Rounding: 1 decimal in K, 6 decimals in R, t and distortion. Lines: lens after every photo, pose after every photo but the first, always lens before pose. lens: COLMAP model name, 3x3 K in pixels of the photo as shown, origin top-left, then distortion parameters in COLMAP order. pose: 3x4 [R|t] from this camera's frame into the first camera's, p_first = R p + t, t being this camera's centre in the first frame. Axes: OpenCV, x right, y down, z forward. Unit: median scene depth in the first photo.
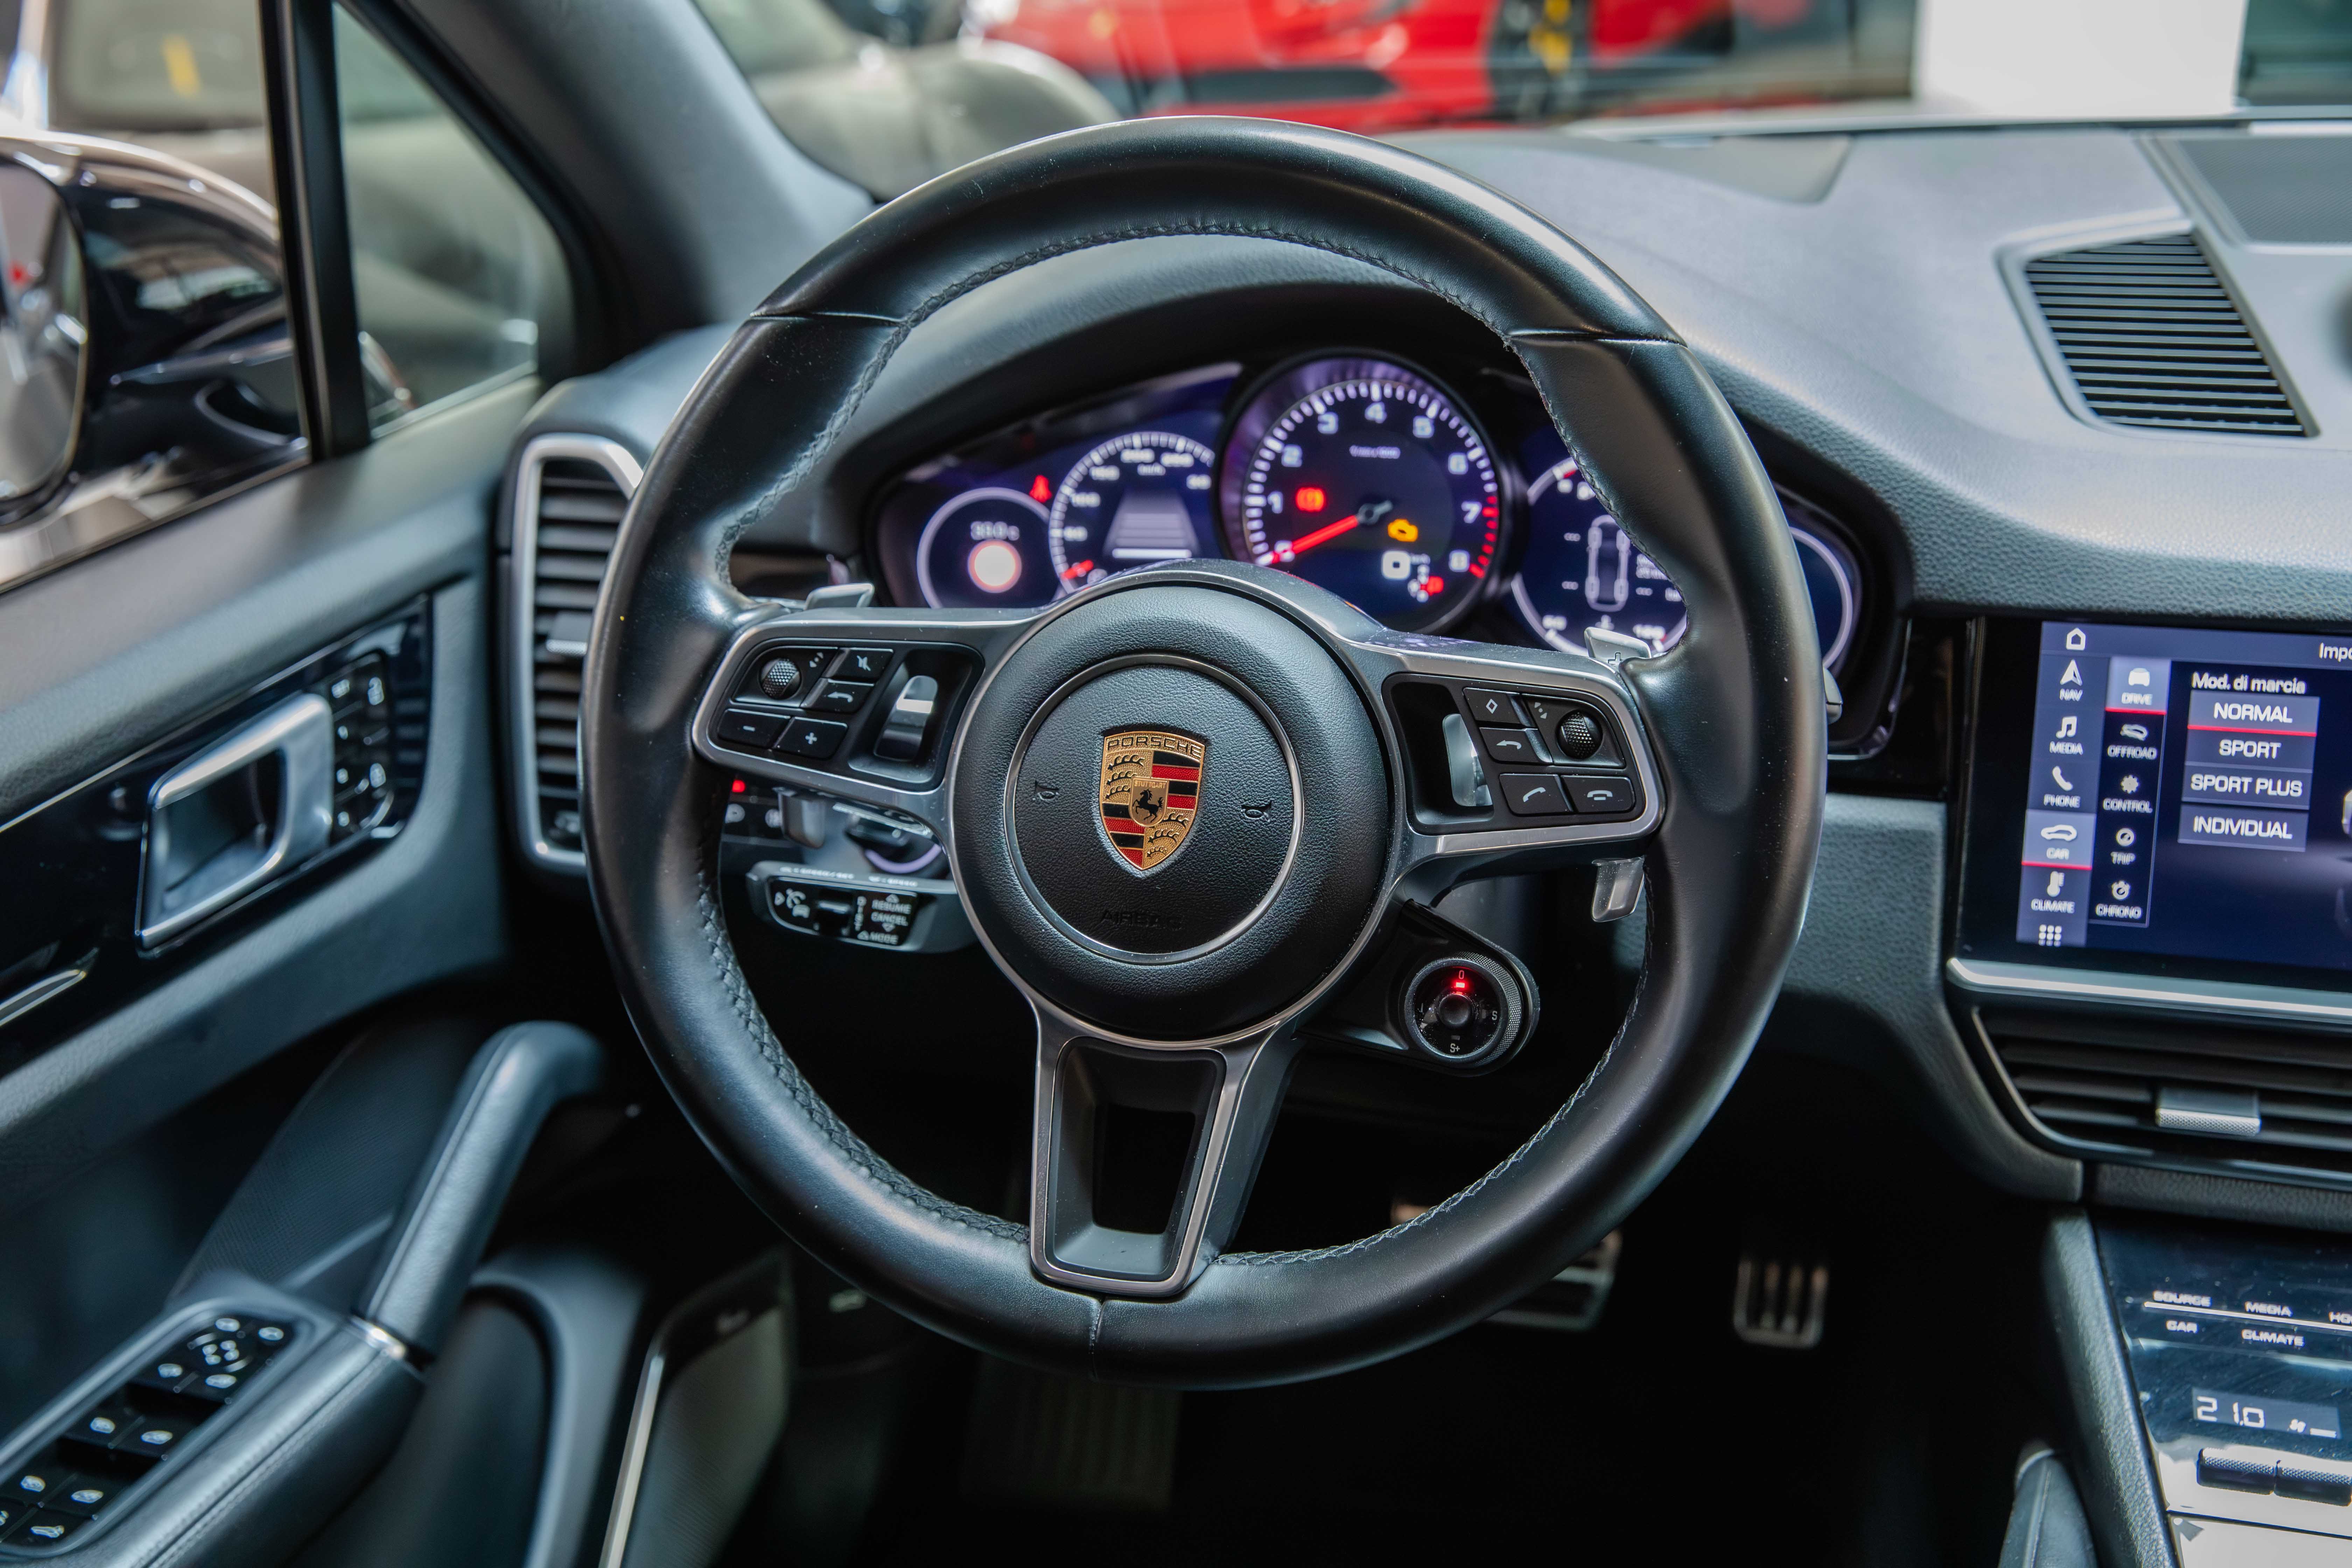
lens RADIAL K [[2491.6, 0, 1176.0], [0, 2491.6, 784.0], [0, 0, 1]] dist [0.007253, 0.032922]
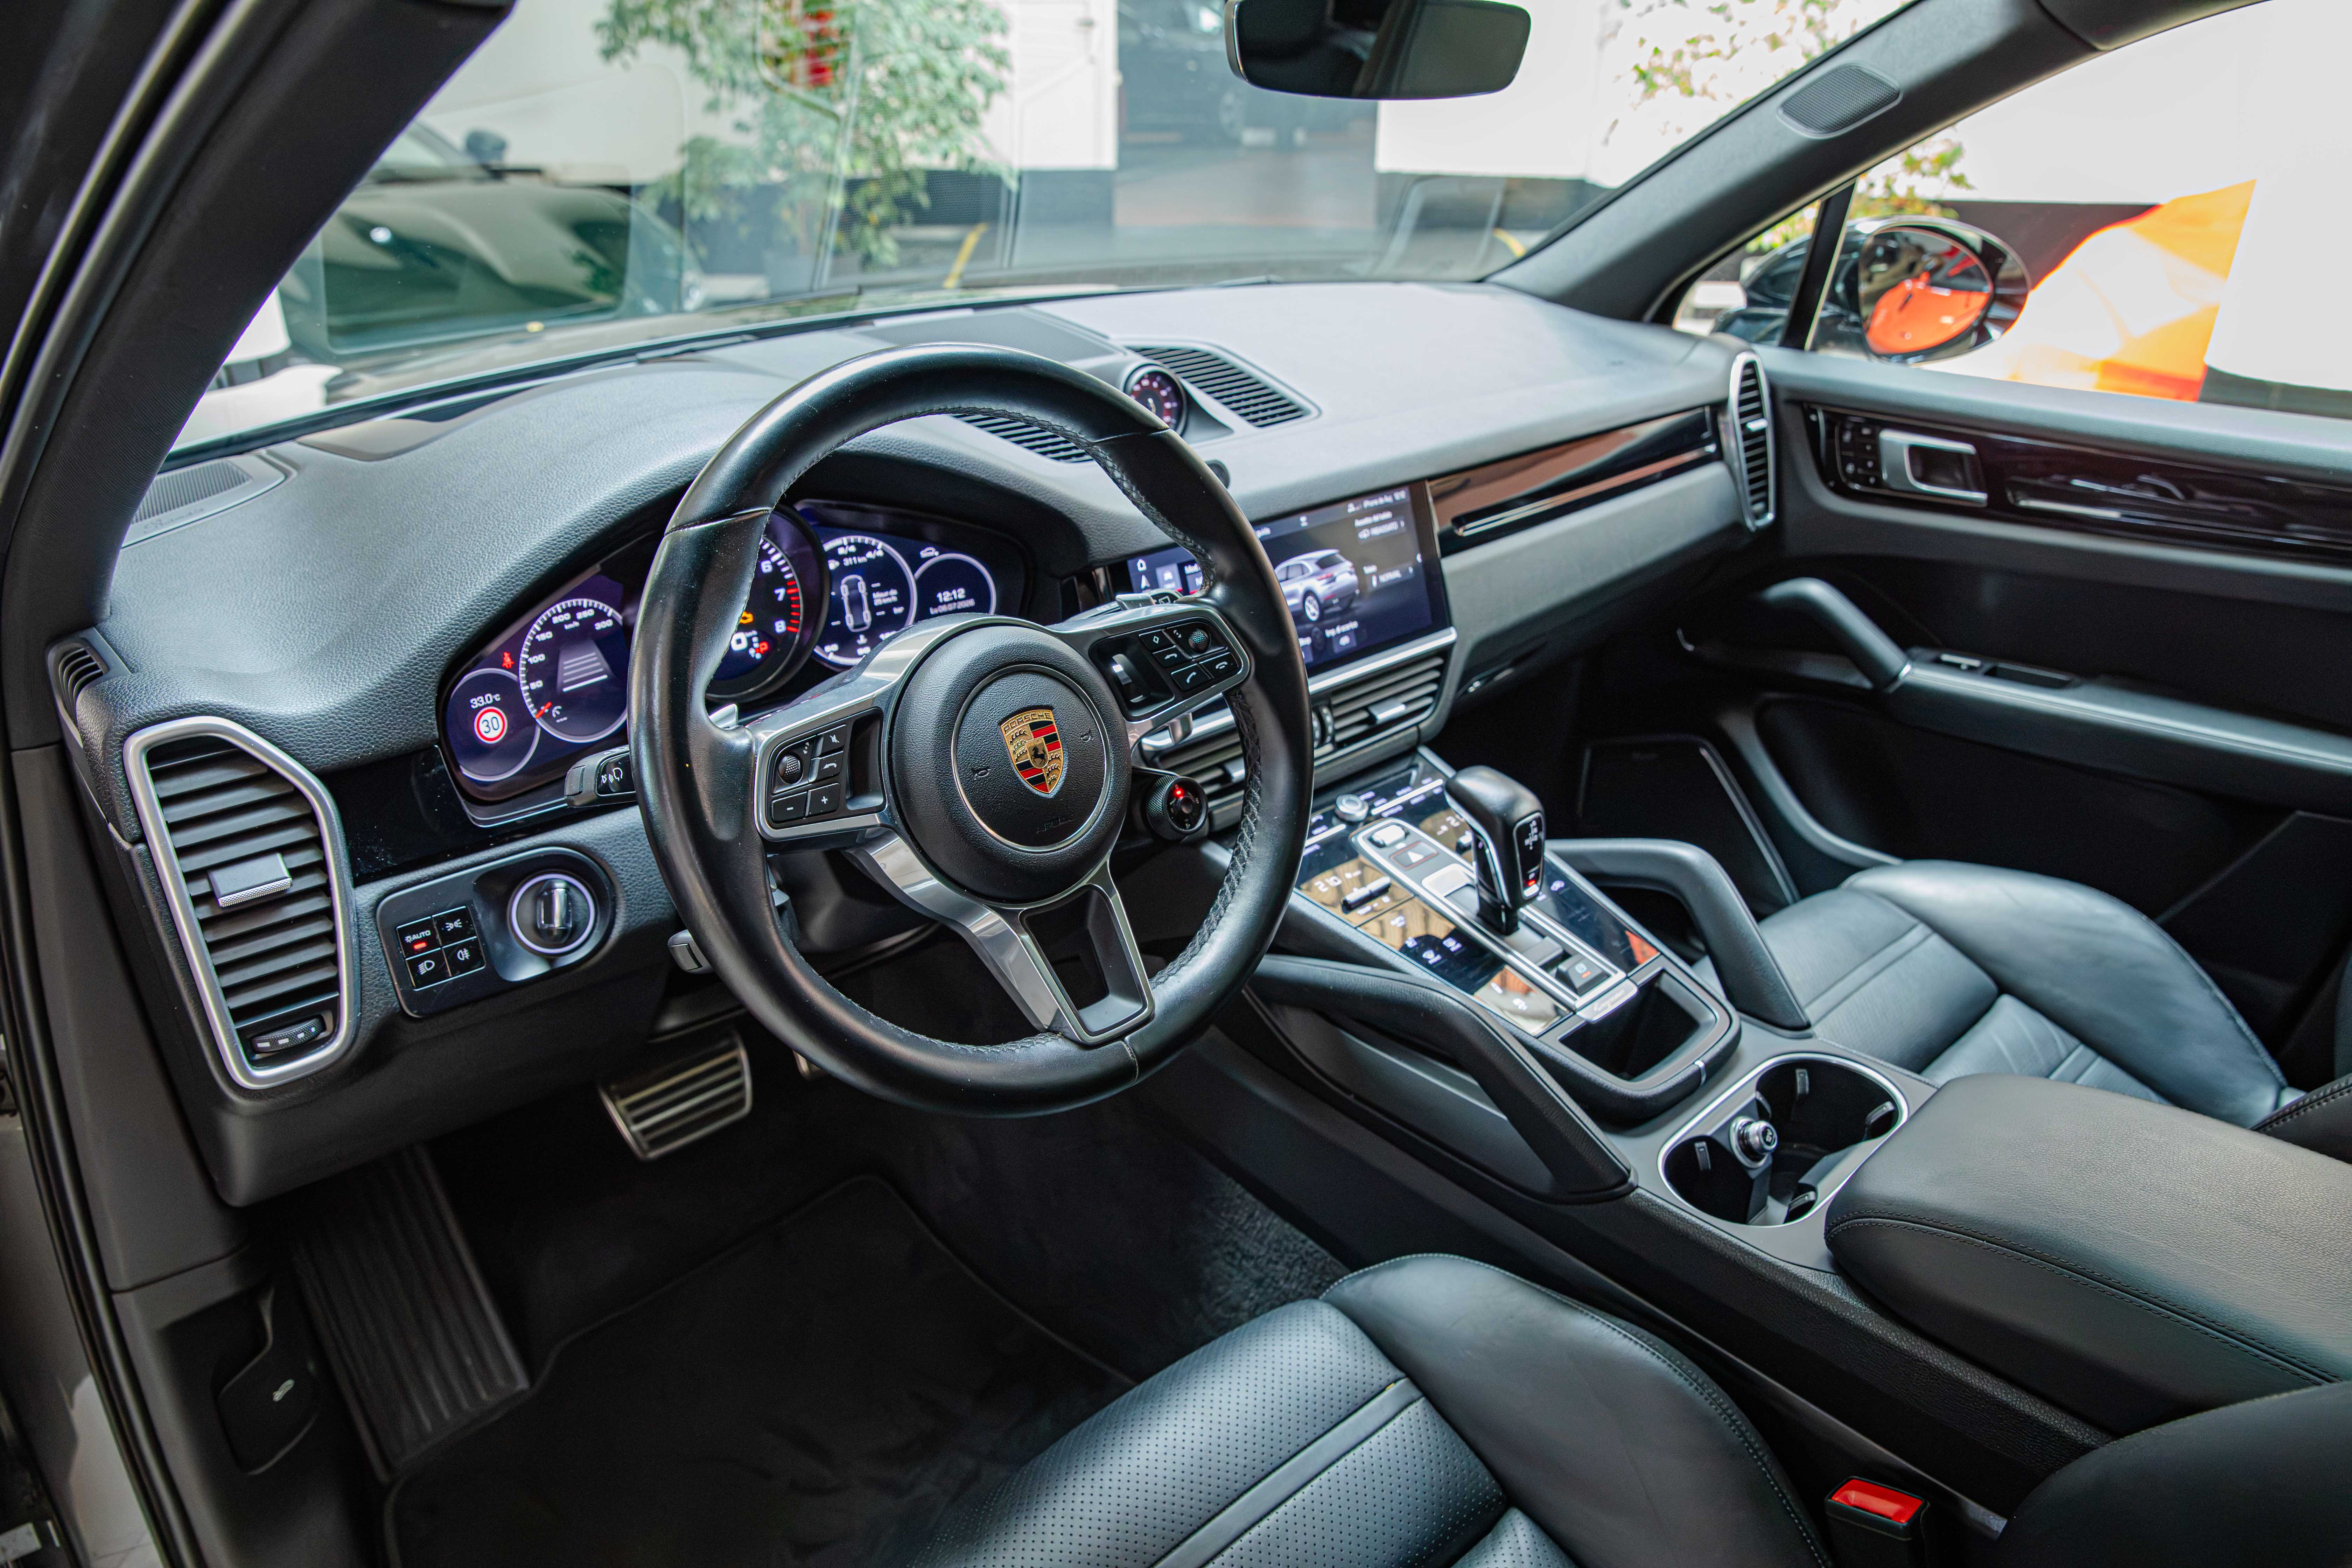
lens RADIAL K [[1594.9, 0, 1176.0], [0, 1594.9, 784.0], [0, 0, 1]] dist [-0.123381, 0.100183]
pose [[0.512993, -0.325067, 0.794462, -0.678815], [0.313674, 0.932505, 0.179007, -0.112559], [-0.799029, 0.157372, 0.580333, 0.272667]]
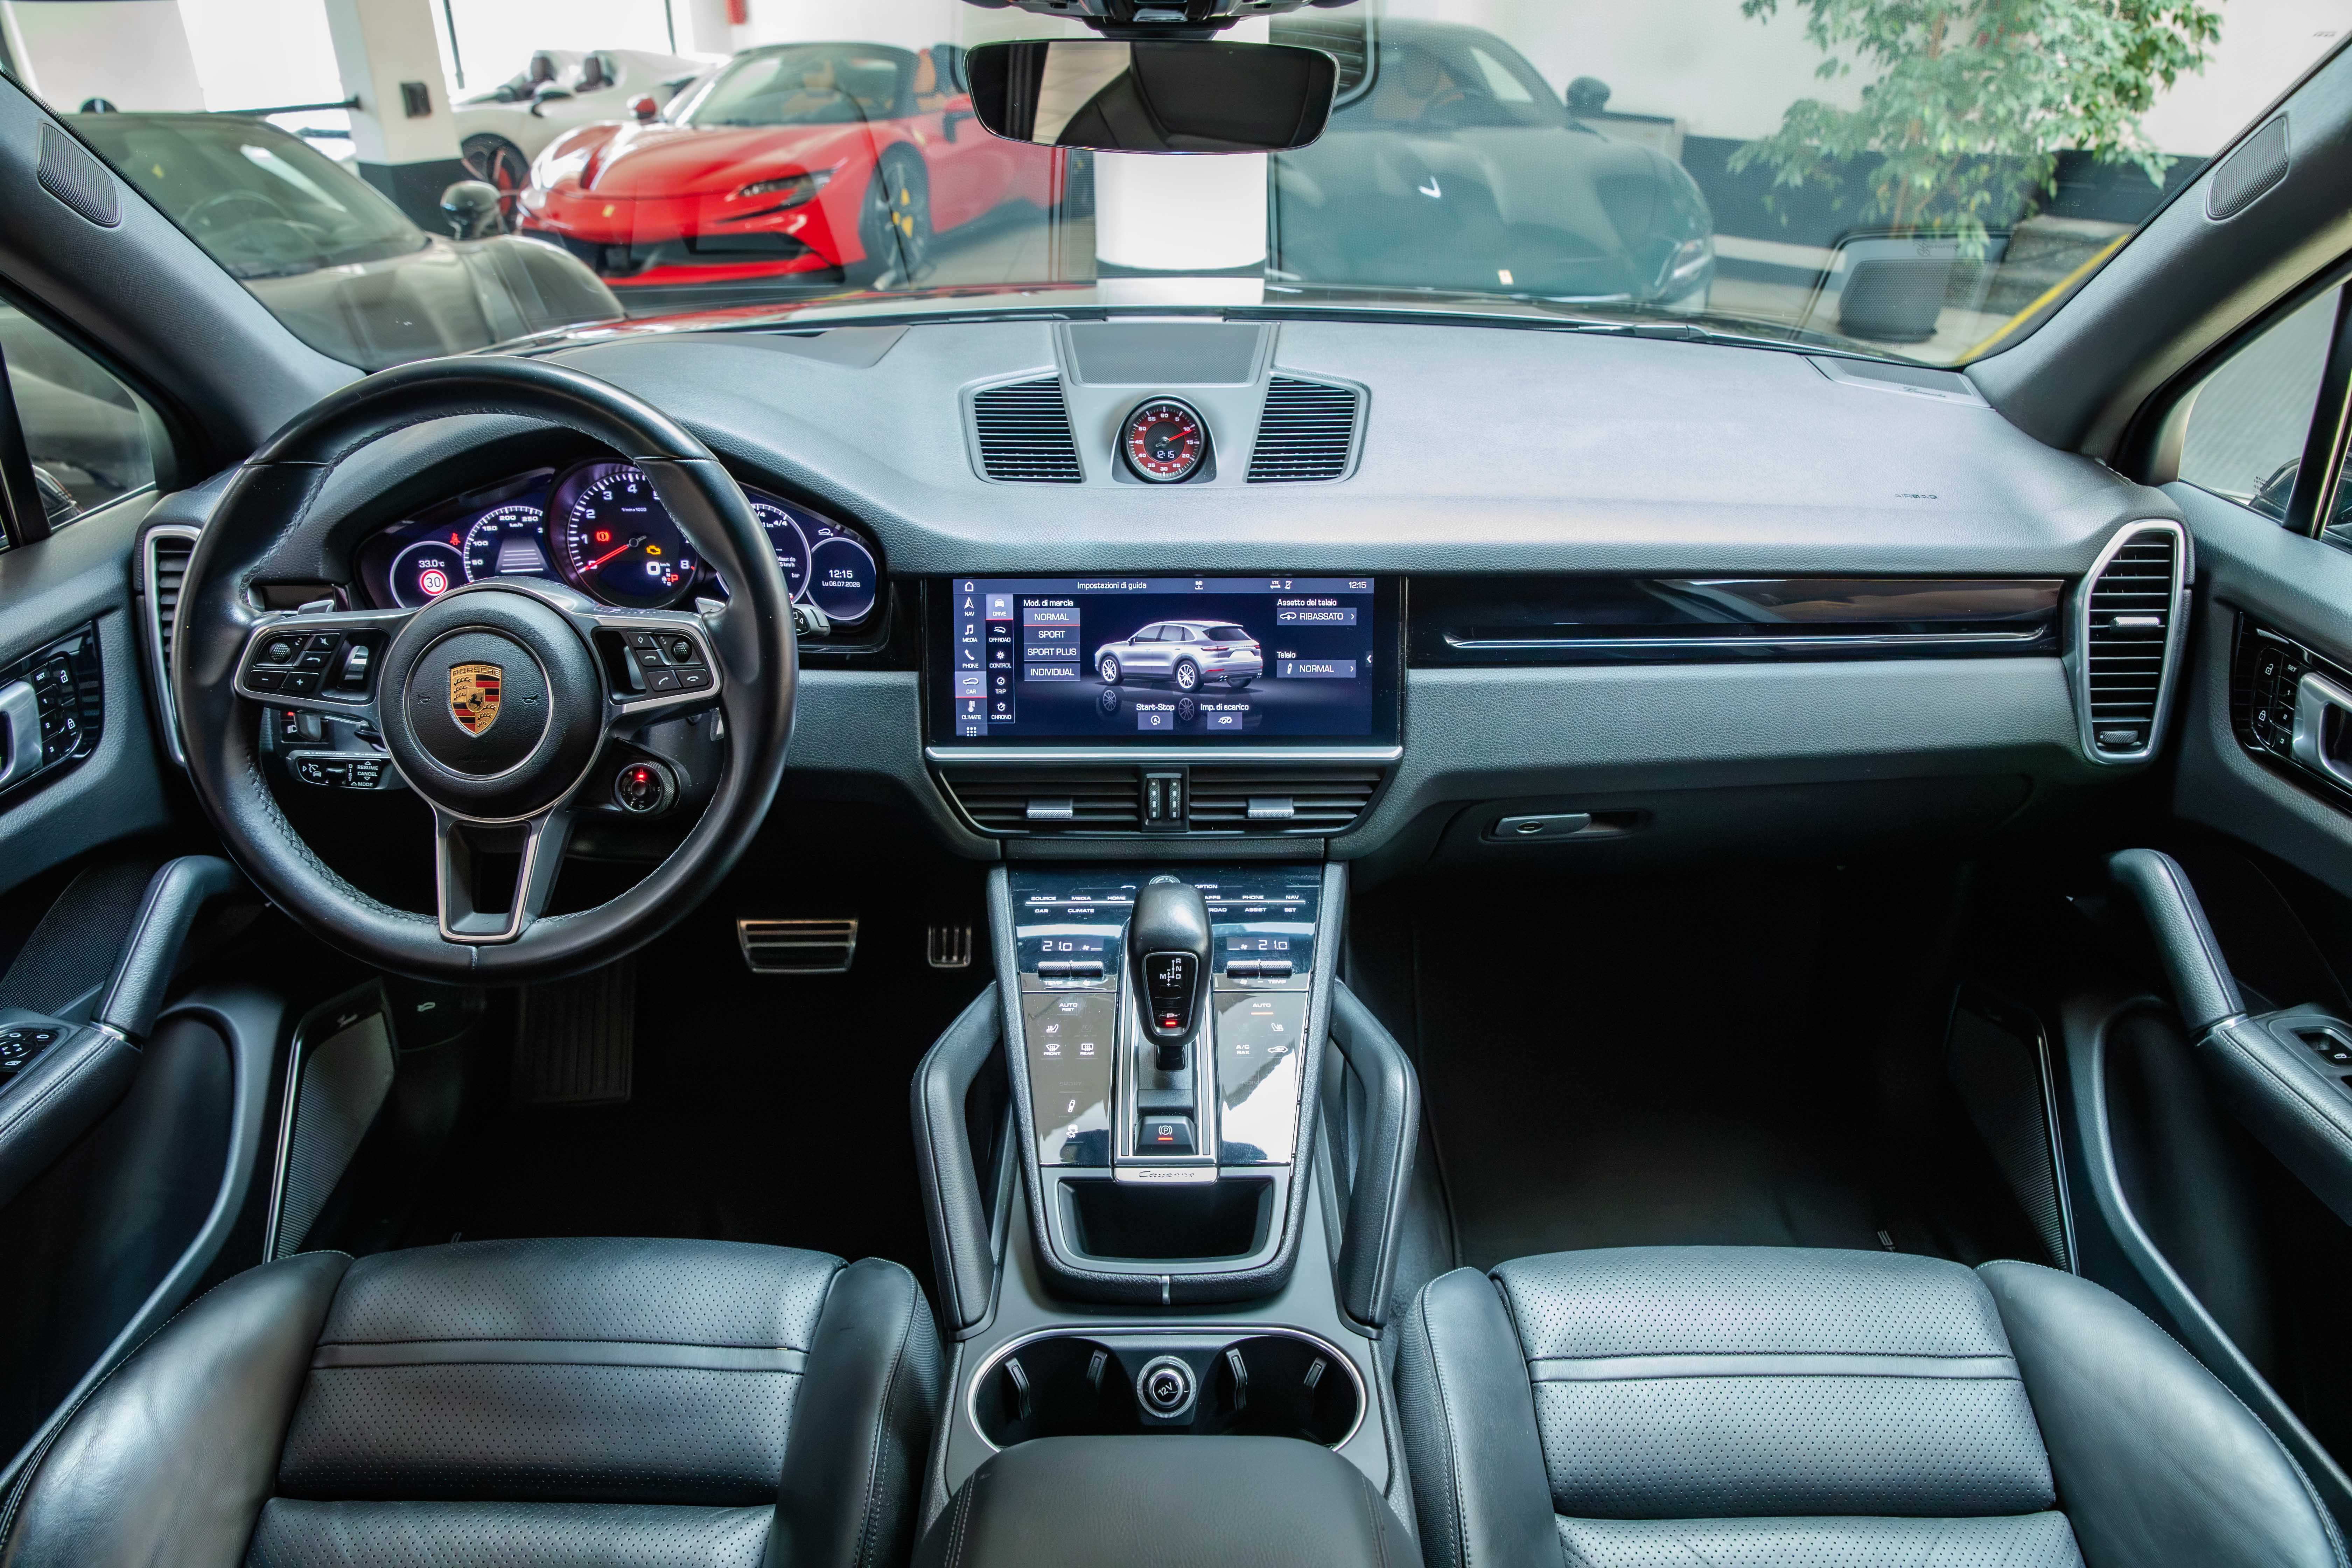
lens RADIAL K [[1594.9, 0, 1176.0], [0, 1594.9, 784.0], [0, 0, 1]] dist [-0.123381, 0.100183]
pose [[0.959016, -0.091331, 0.268228, 0.157389], [0.074637, 0.994622, 0.071809, 0.022248], [-0.273344, -0.048846, 0.960675, -0.308892]]
